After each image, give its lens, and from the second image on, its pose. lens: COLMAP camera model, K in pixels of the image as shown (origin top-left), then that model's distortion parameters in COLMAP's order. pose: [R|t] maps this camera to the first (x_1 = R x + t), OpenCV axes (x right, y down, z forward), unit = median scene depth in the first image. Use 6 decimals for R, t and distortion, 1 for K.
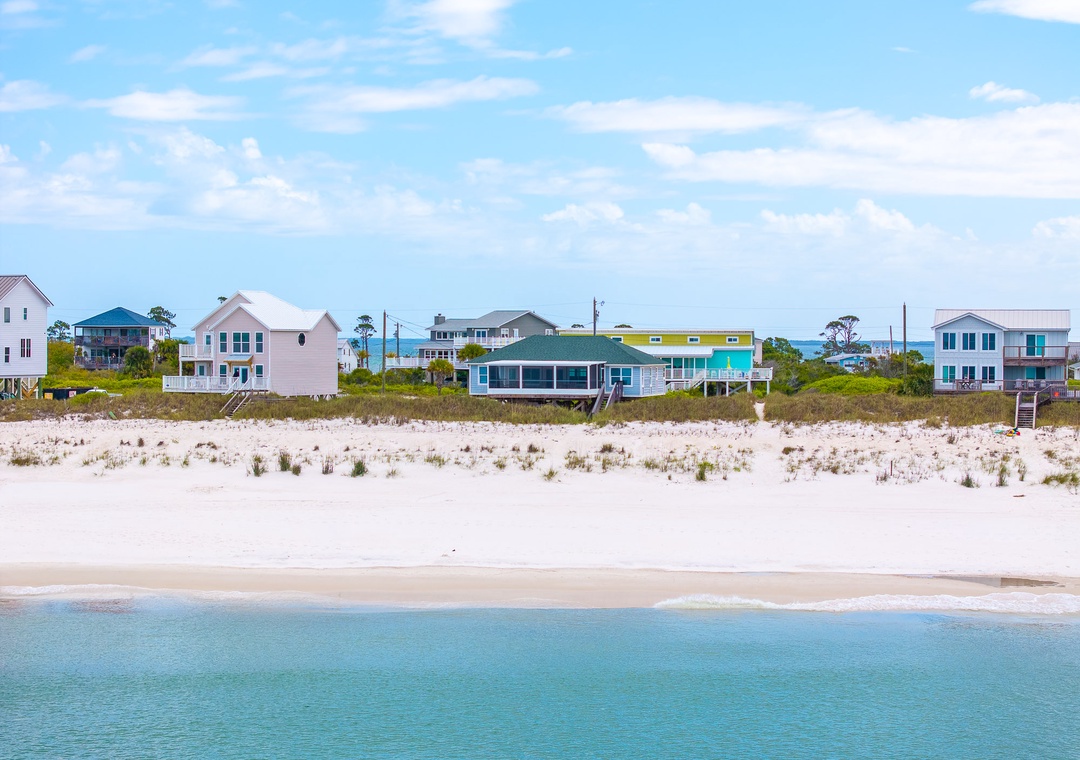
lens RADIAL K [[946.6, 0, 520.3], [0, 946.6, 381.3], [0, 0, 1]] dist [-0.147129, 0.118105]
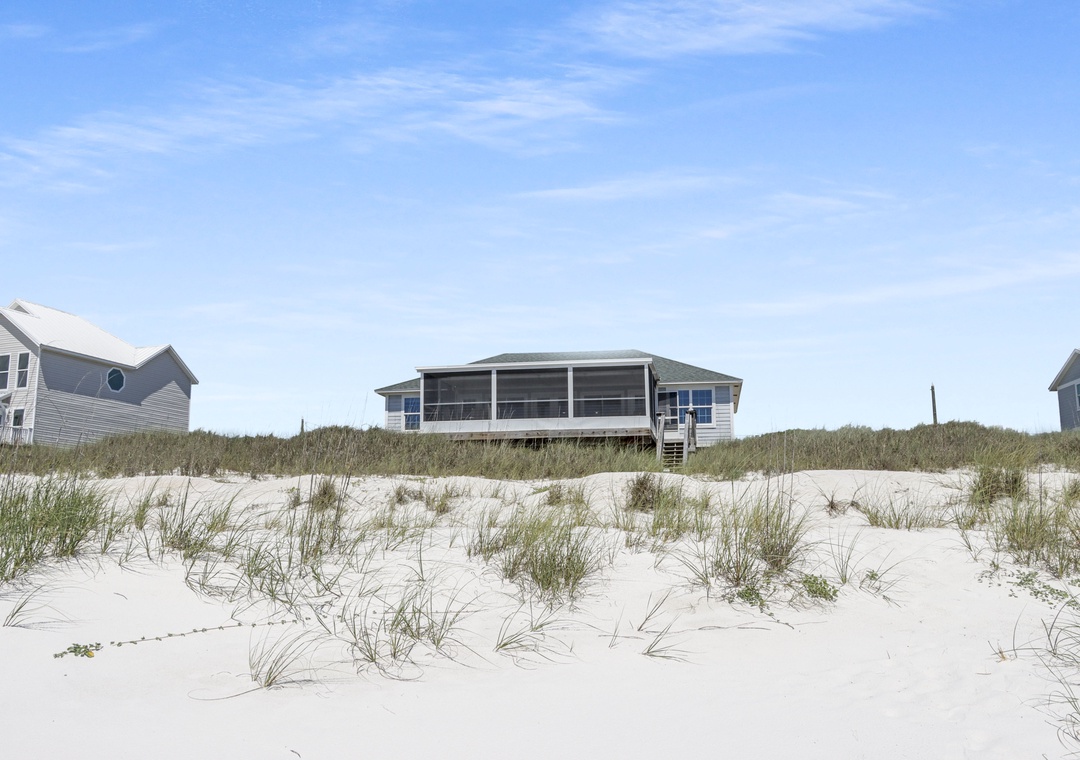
lens RADIAL K [[946.6, 0, 520.3], [0, 946.6, 381.3], [0, 0, 1]] dist [-0.147129, 0.118105]
pose [[0.997363, 0.011221, 0.071697, -0.019700], [-0.001555, 0.991052, -0.133470, 0.050519], [-0.072553, 0.133007, 0.988456, 0.543867]]
